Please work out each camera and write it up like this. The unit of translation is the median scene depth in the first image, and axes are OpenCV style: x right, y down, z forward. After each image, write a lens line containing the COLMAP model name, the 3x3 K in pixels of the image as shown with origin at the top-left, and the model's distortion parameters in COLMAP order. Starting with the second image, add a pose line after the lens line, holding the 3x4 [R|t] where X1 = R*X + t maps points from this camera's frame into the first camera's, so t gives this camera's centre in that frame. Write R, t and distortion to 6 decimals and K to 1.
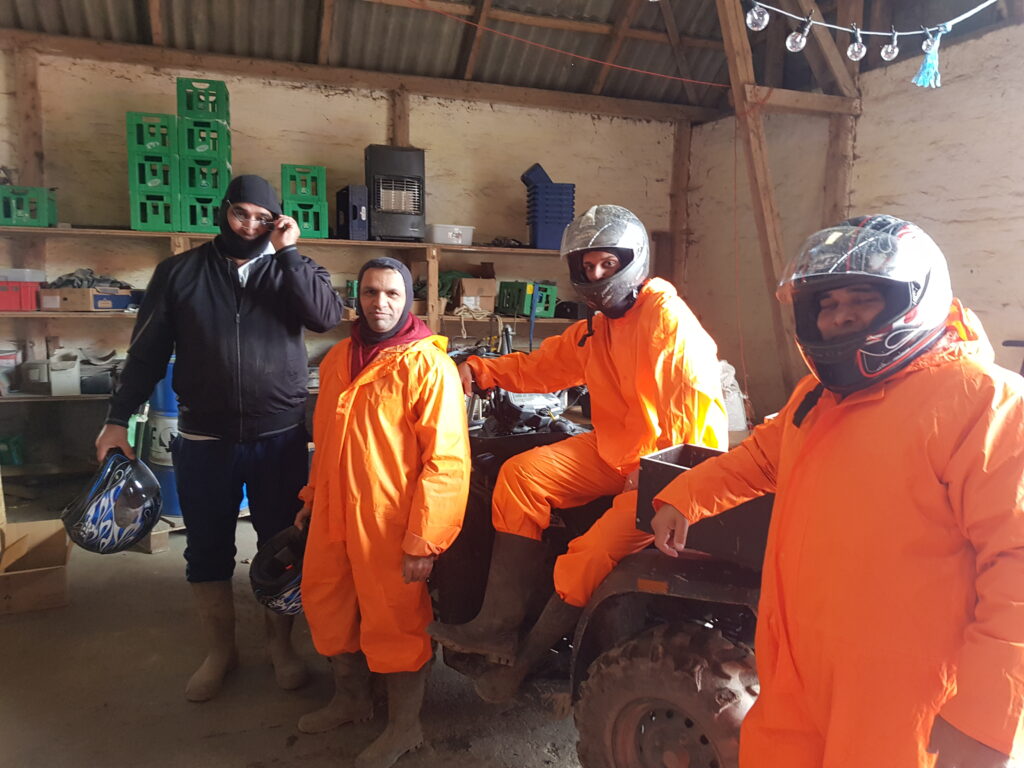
lens RADIAL K [[792.4, 0, 514.4], [0, 792.4, 362.5], [0, 0, 1]] dist [0.093894, -0.136304]
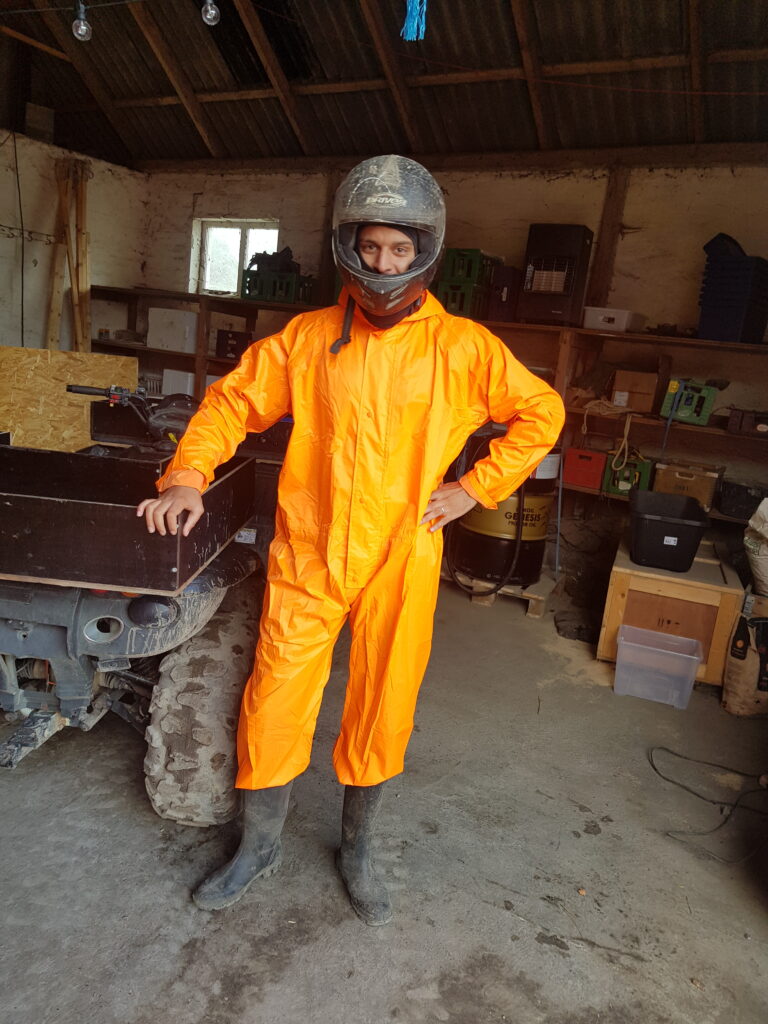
lens RADIAL K [[787.0, 0, 384.6], [0, 787.0, 492.8], [0, 0, 1]] dist [0.102745, -0.160943]
pose [[0.620603, 0.187070, -0.761483, 0.478123], [-0.177745, 0.979408, 0.095746, -0.008962], [0.763714, 0.075930, 0.641074, 0.233672]]
